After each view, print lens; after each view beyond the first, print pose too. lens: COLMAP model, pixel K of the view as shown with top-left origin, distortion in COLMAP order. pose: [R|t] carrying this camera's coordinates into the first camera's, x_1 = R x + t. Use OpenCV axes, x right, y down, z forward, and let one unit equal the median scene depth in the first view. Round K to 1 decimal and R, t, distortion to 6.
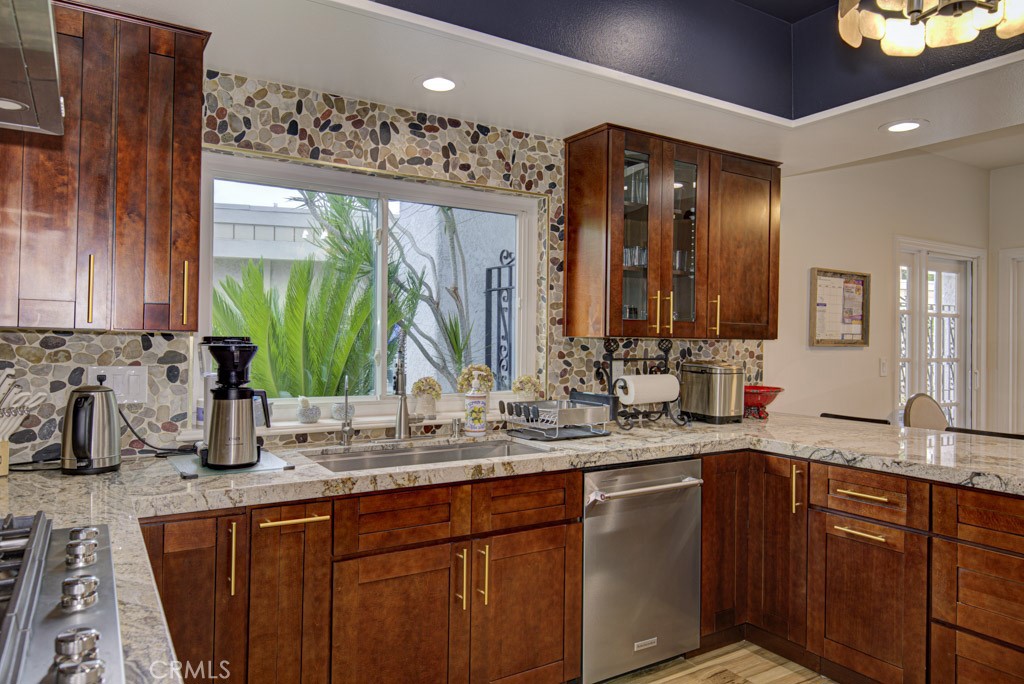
lens RADIAL K [[678.4, 0, 510.3], [0, 678.4, 336.4], [0, 0, 1]] dist [0.003068, -0.008108]
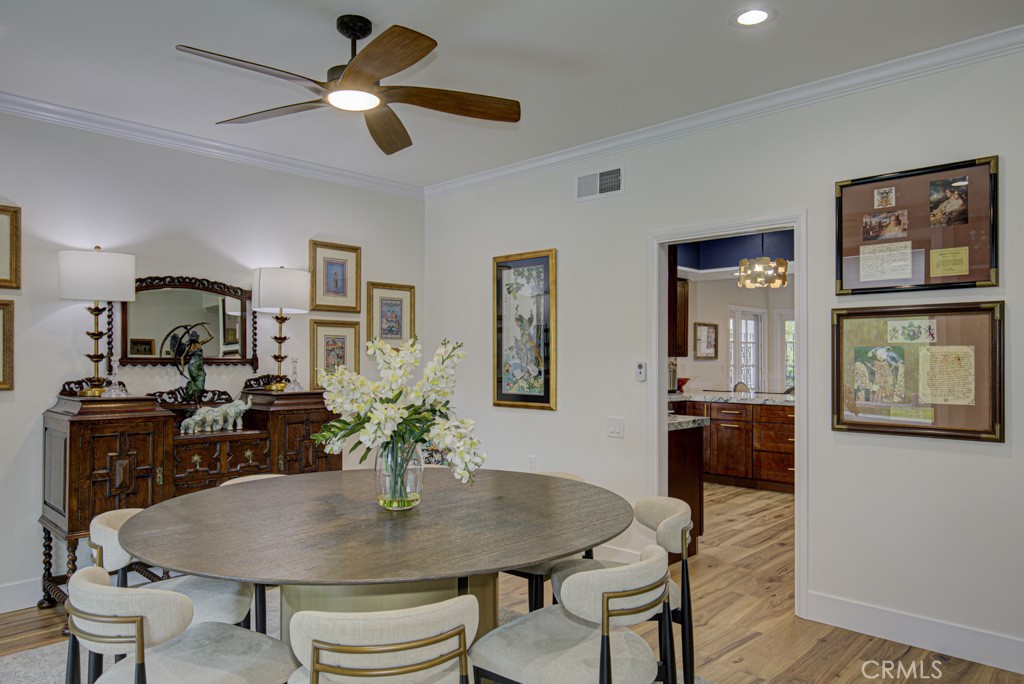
lens RADIAL K [[695.9, 0, 511.0], [0, 695.9, 351.2], [0, 0, 1]] dist [0.002243, -0.000452]
pose [[0.966387, -0.009232, 0.256925, -0.935157], [0.009308, 0.999956, 0.000922, -0.026433], [-0.256922, 0.001501, 0.966431, -1.324522]]
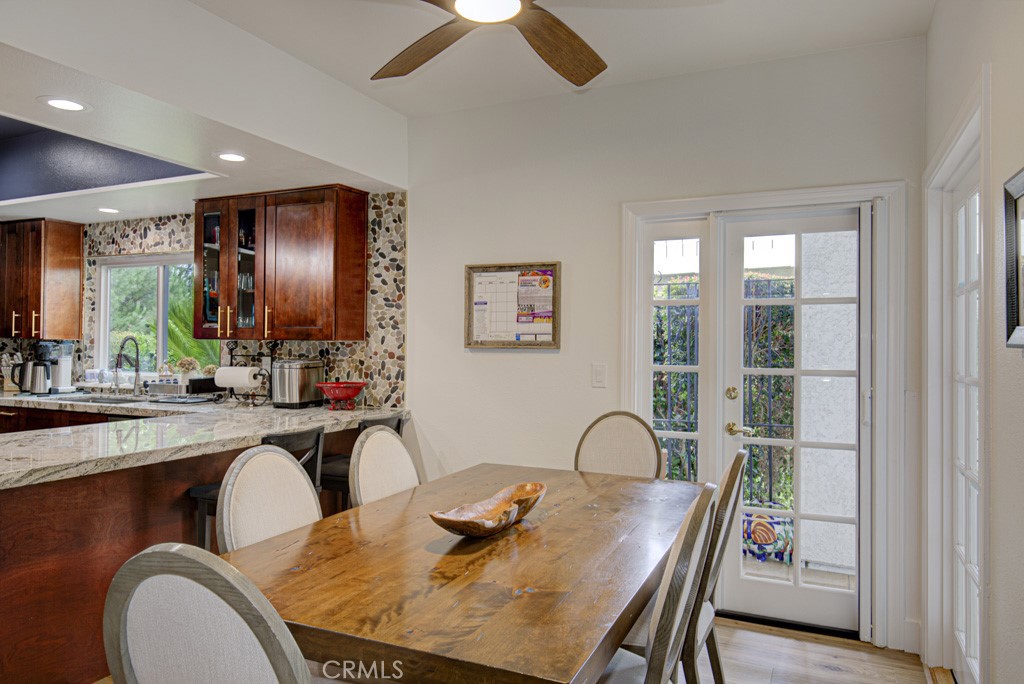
lens RADIAL K [[678.4, 0, 510.3], [0, 678.4, 336.4], [0, 0, 1]] dist [0.003068, -0.008108]
pose [[0.554600, -0.015411, -0.831974, 1.802716], [0.003127, 0.999860, -0.016436, 0.020172], [0.832111, 0.006514, 0.554571, 0.746247]]
